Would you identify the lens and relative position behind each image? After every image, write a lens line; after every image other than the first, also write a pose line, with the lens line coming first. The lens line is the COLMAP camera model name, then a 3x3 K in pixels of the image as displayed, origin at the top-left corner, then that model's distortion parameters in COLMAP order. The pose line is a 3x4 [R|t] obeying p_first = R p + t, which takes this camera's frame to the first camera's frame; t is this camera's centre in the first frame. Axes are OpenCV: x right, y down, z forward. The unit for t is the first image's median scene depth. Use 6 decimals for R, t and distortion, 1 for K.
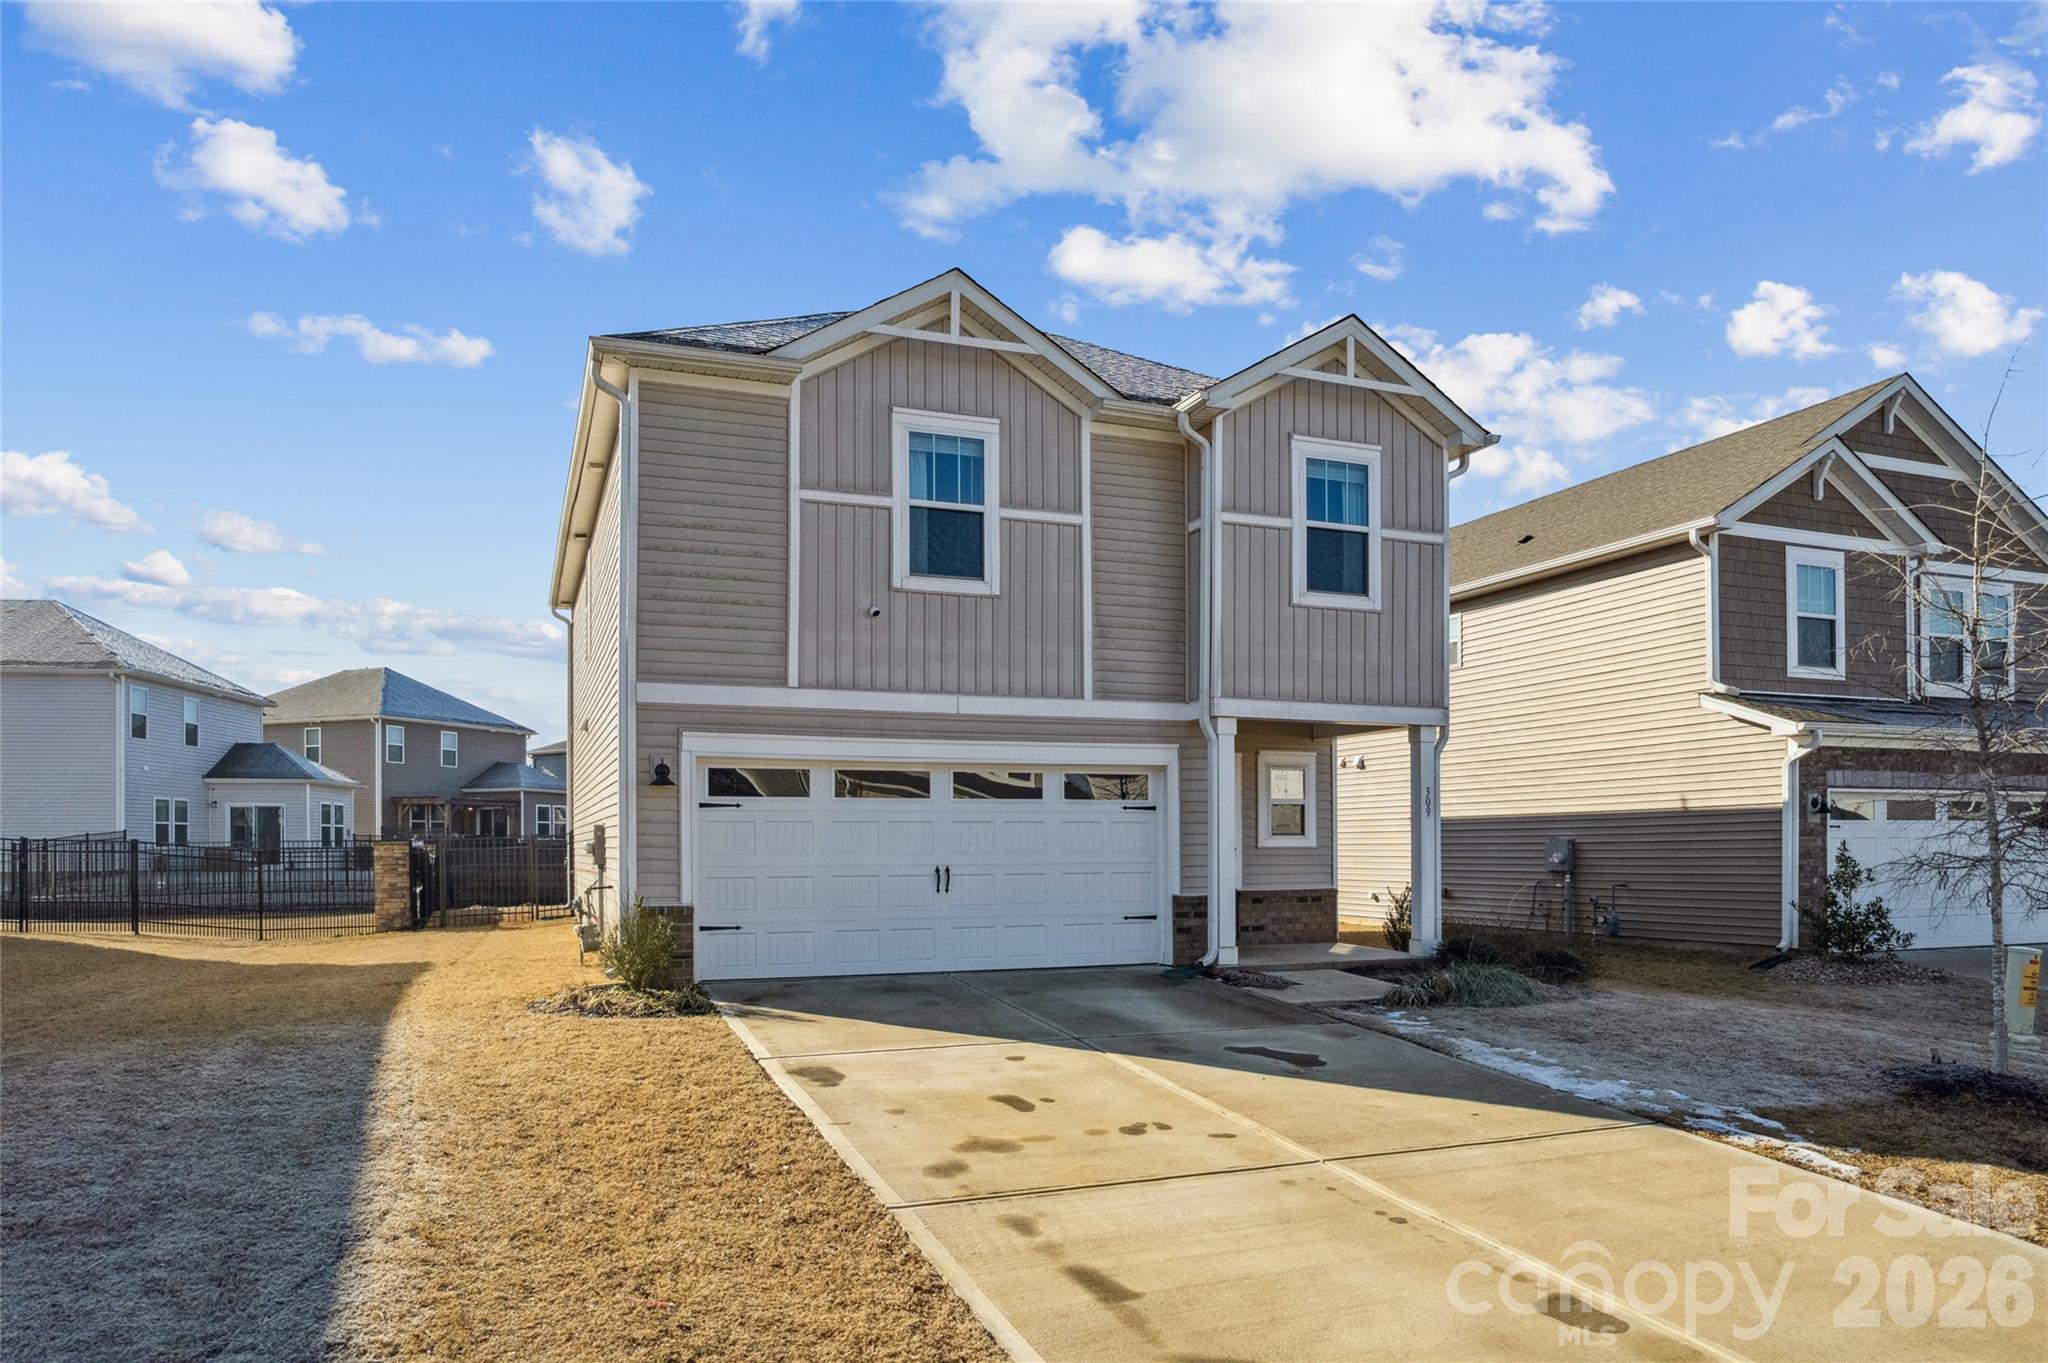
lens RADIAL K [[1335.3, 0, 1036.6], [0, 1335.3, 847.3], [0, 0, 1]] dist [0.000143, -0.000295]
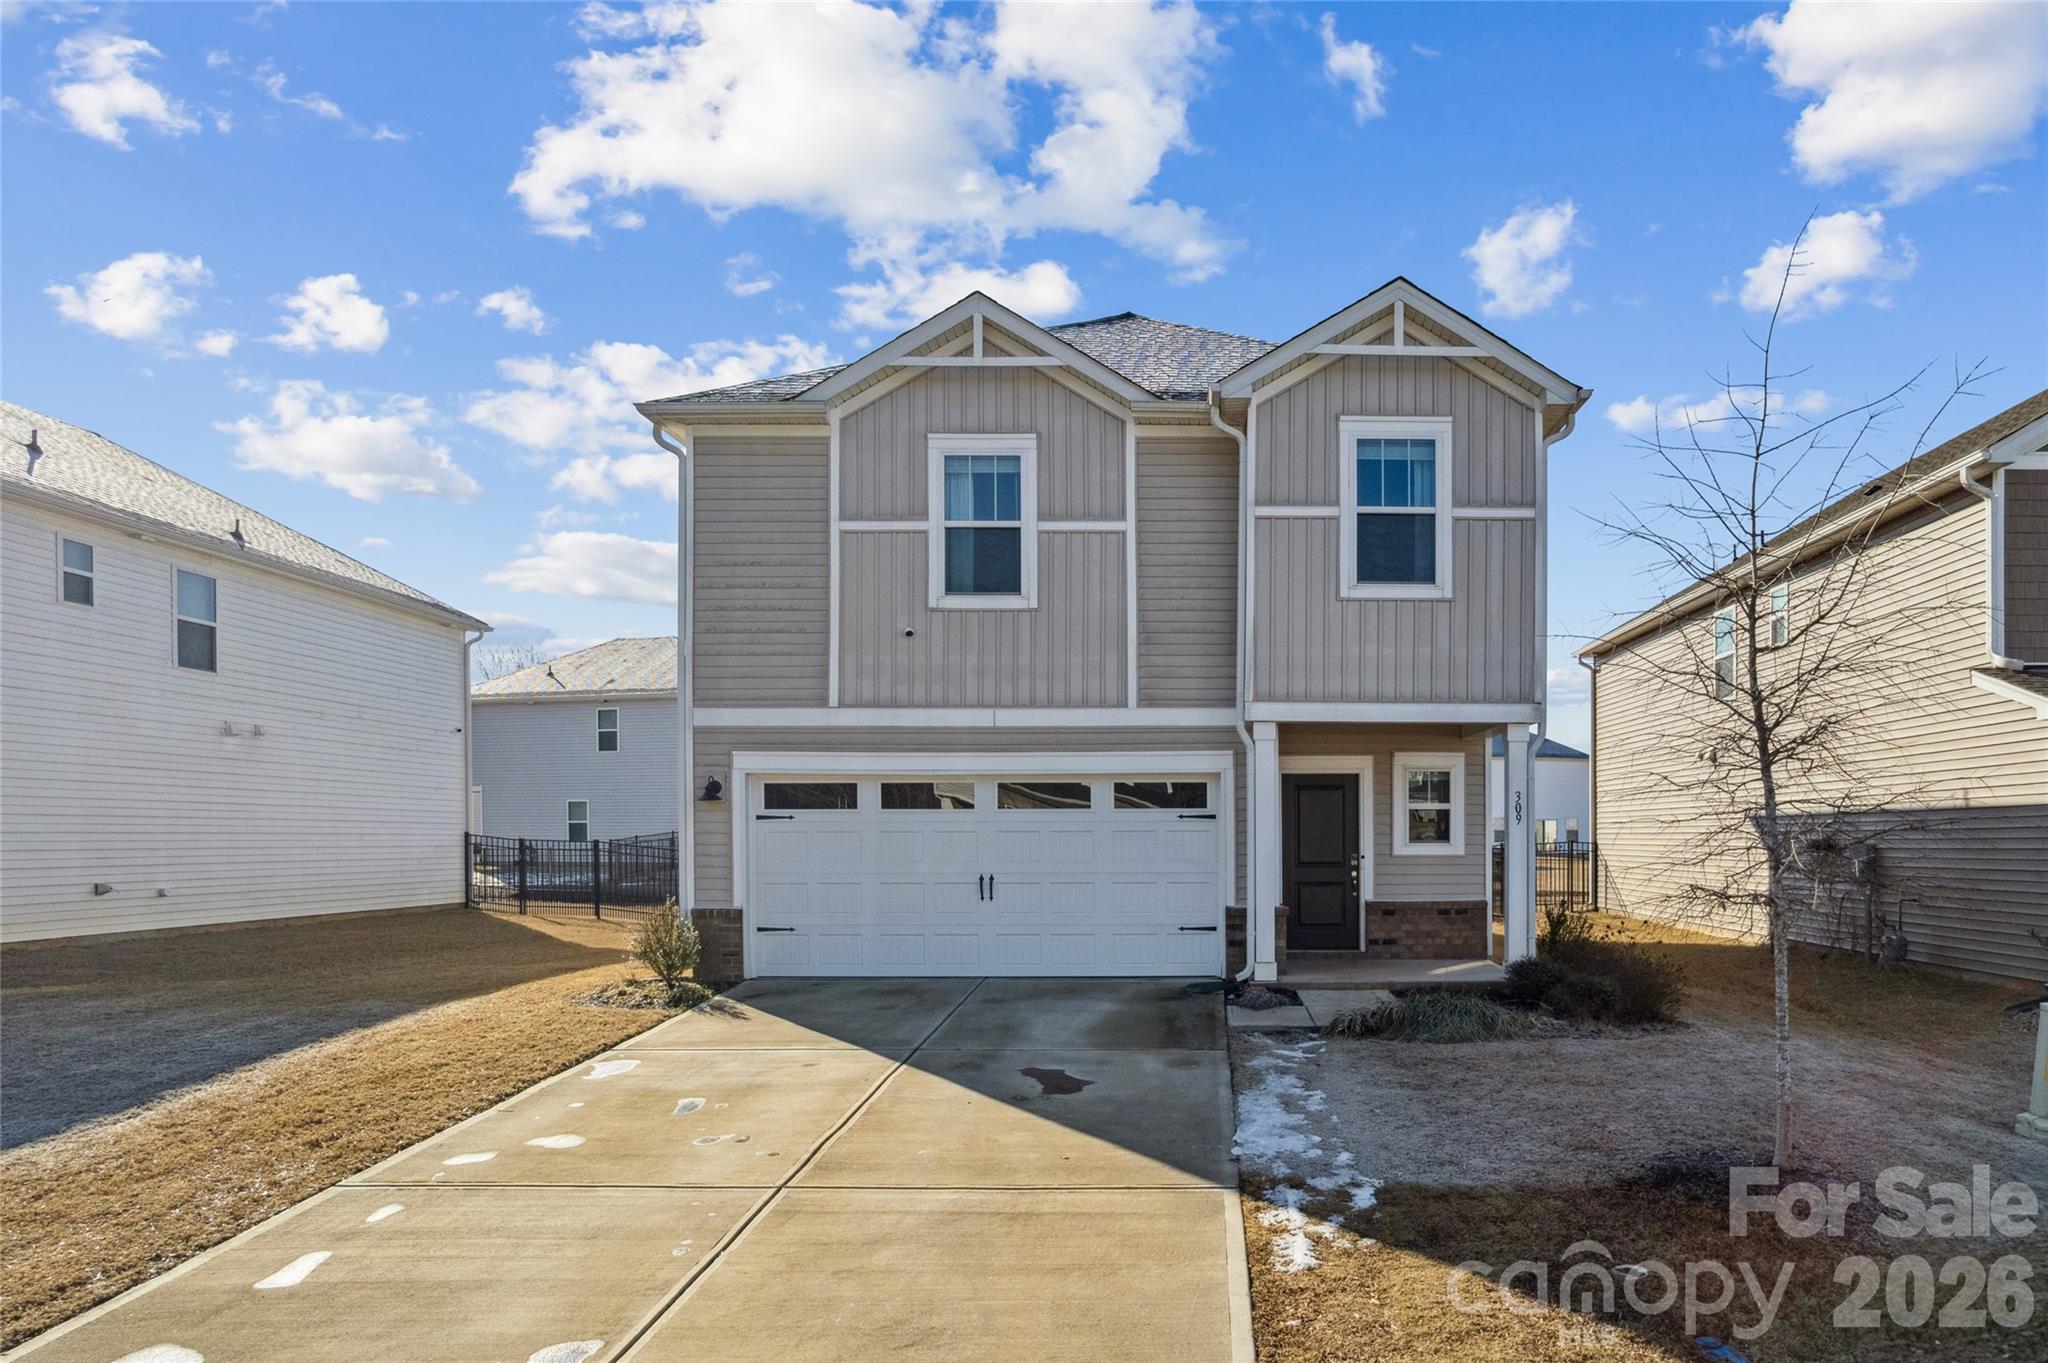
lens RADIAL K [[1269.9, 0, 1025.2], [0, 1269.9, 870.2], [0, 0, 1]] dist [-0.001099, 0.002610]
pose [[0.937473, 0.008799, -0.347947, 0.300632], [-0.002698, 0.999834, 0.018014, -0.007044], [0.348048, -0.015949, 0.937341, 0.088603]]
